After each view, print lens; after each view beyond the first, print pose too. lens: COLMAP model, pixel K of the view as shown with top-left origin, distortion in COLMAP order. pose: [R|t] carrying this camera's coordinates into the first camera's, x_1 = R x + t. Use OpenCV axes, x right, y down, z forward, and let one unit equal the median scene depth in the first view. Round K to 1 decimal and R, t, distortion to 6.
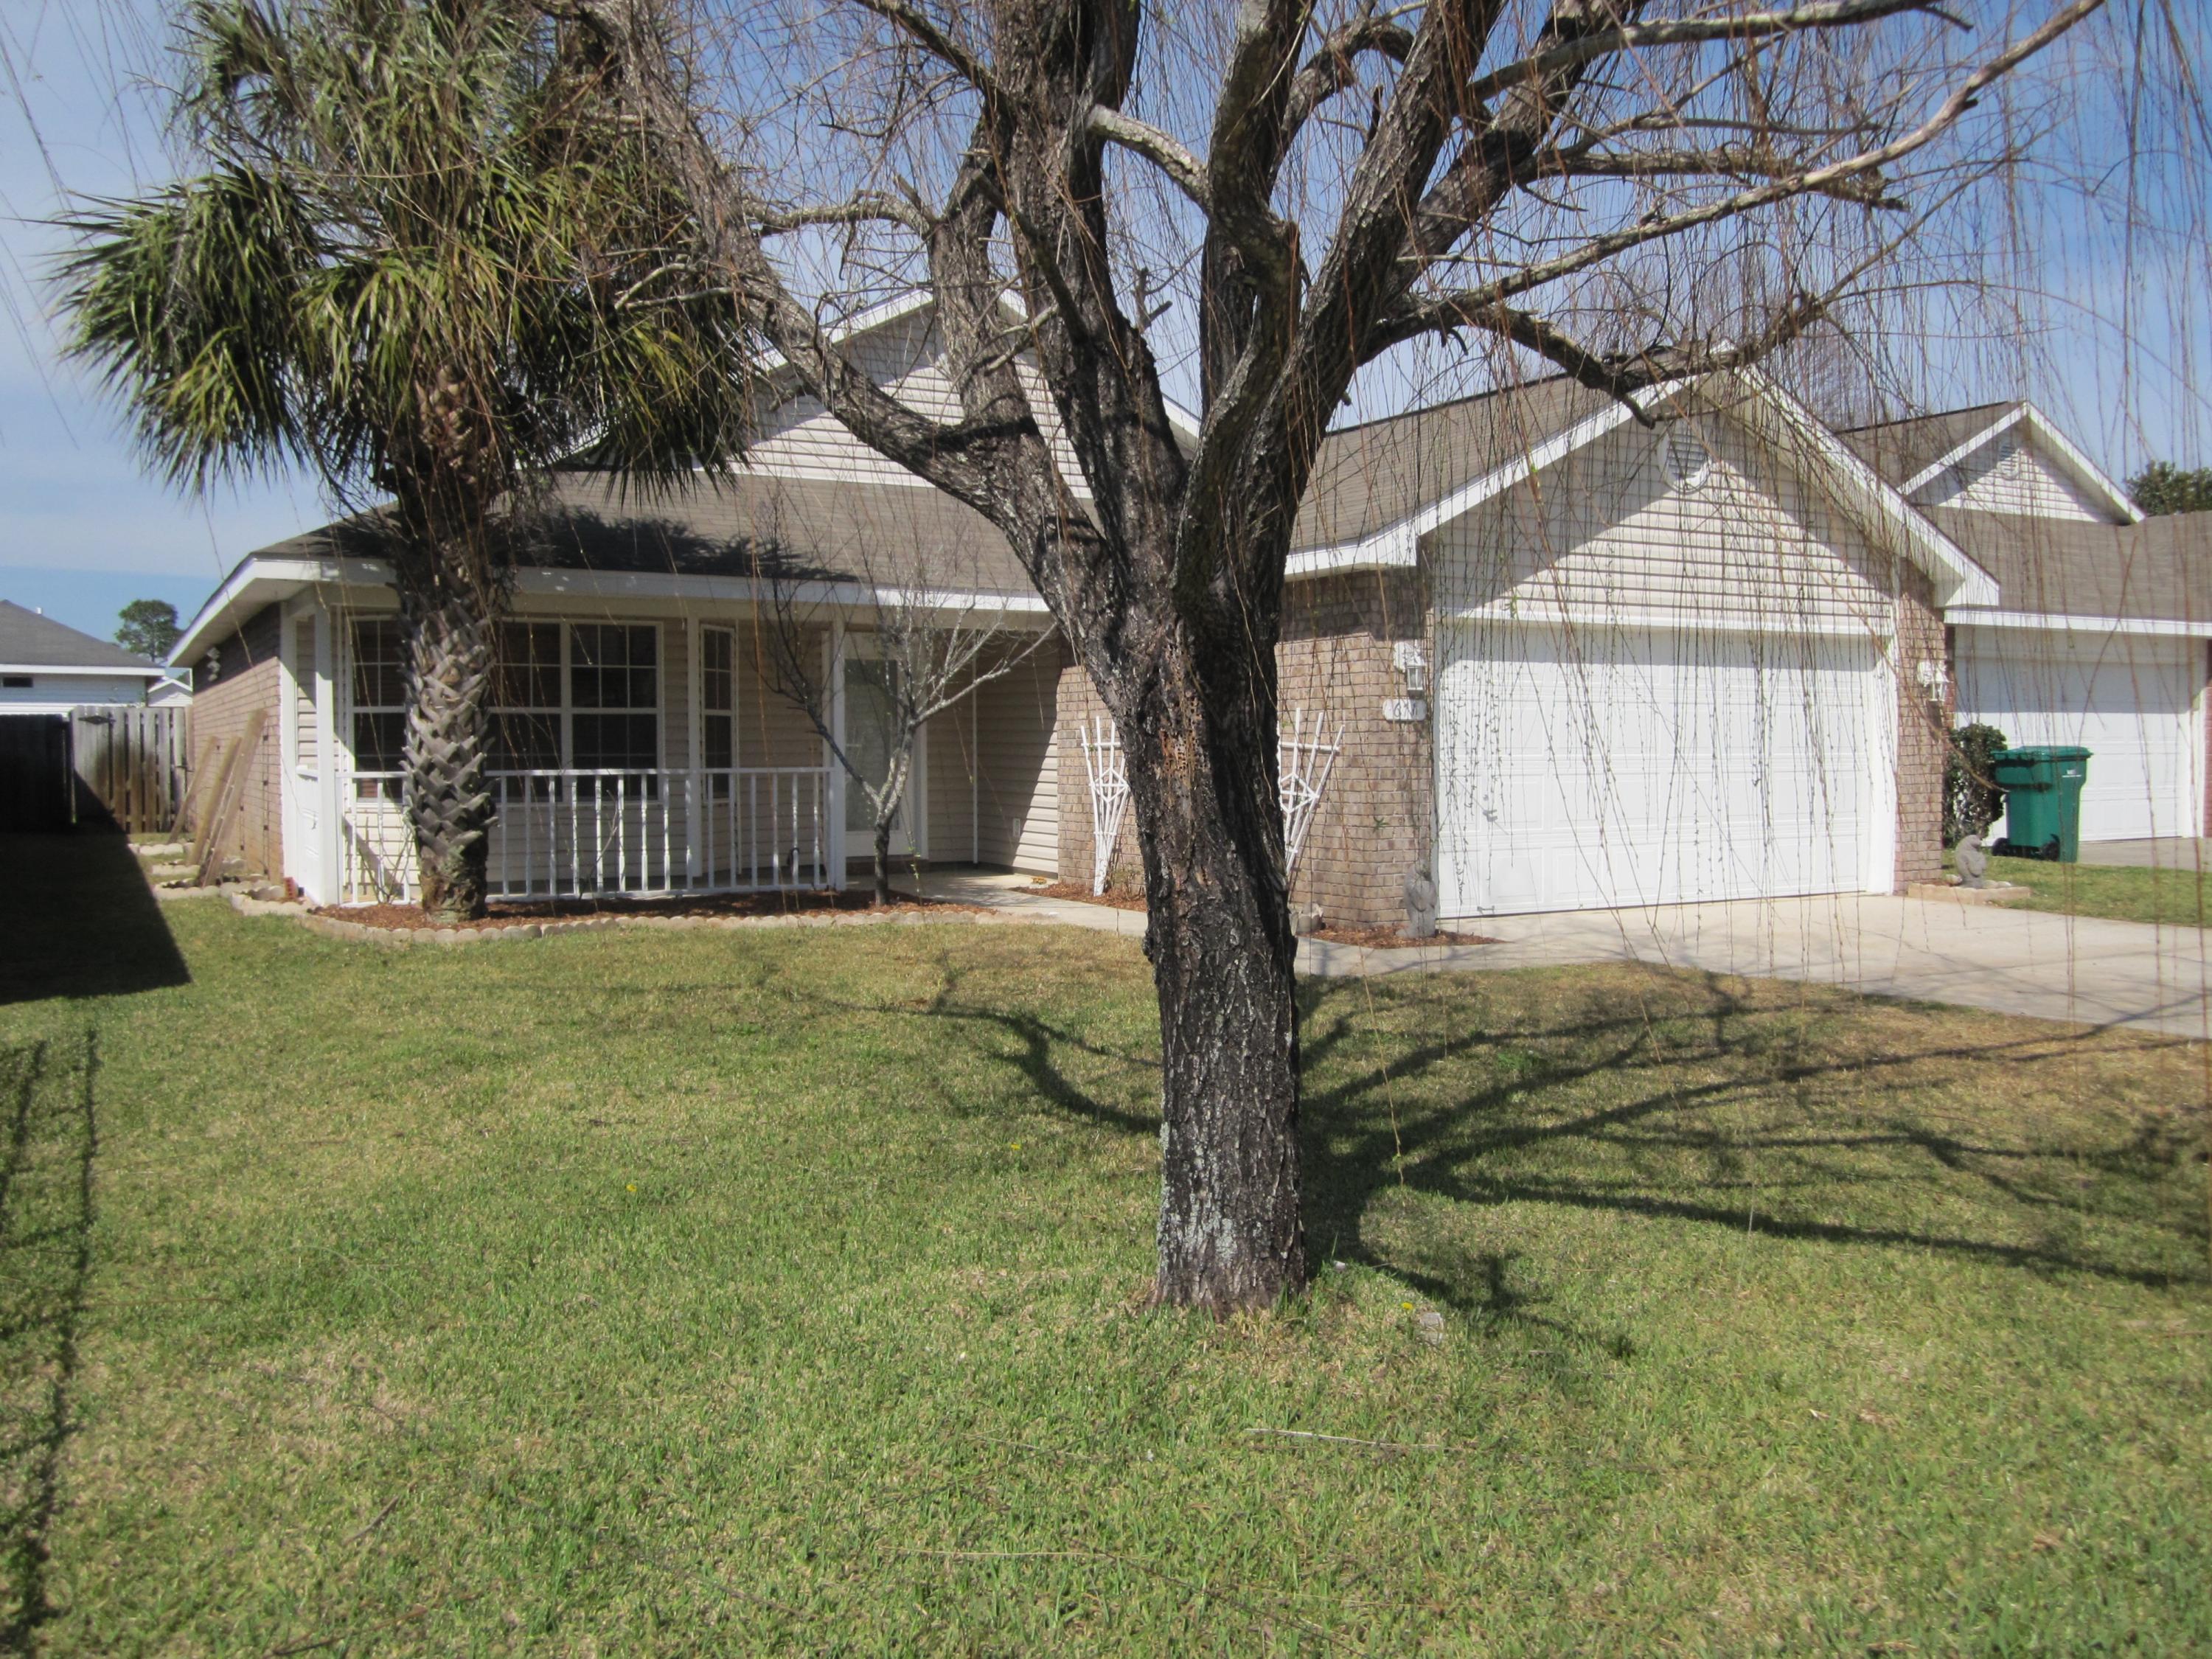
lens RADIAL K [[1830.4, 0, 1099.6], [0, 1830.4, 828.5], [0, 0, 1]] dist [-0.046406, 0.016483]
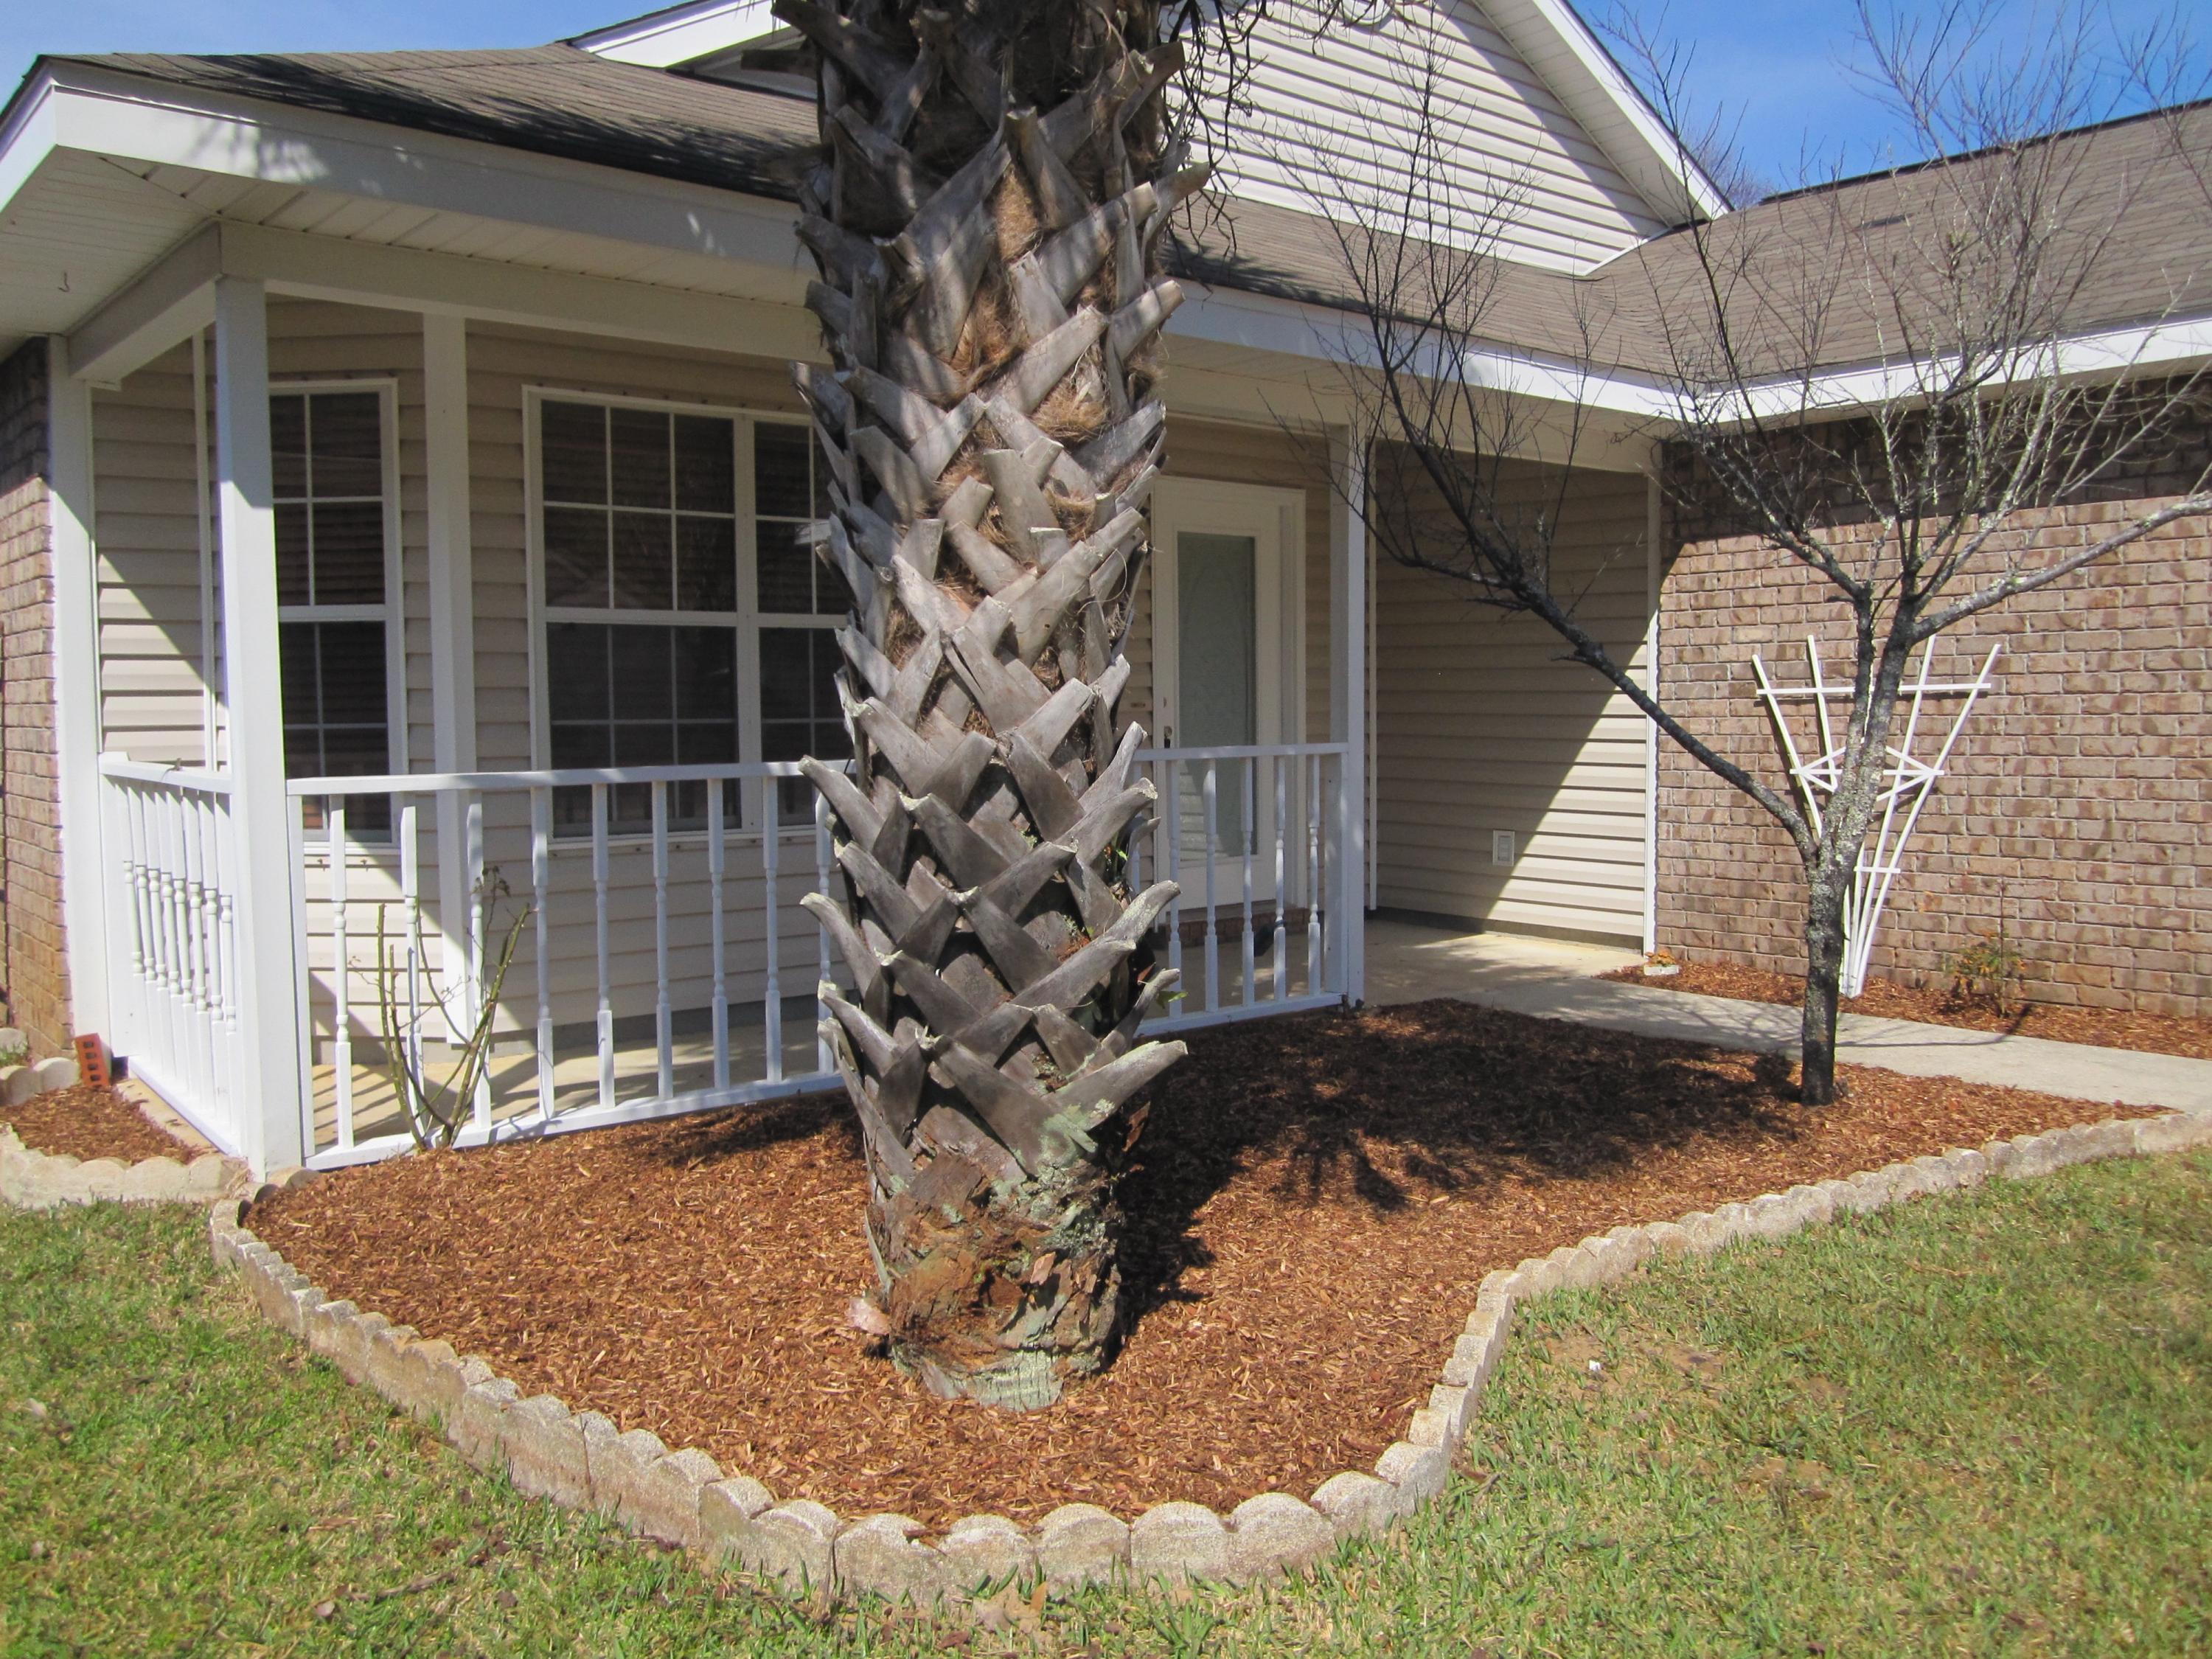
lens RADIAL K [[1830.4, 0, 1107.1], [0, 1830.4, 824.7], [0, 0, 1]] dist [-0.046406, 0.016483]
pose [[0.981712, -0.028237, 0.188268, -0.395399], [0.024542, 0.999458, 0.021928, -0.033396], [-0.188785, -0.016907, 0.981873, 0.757016]]
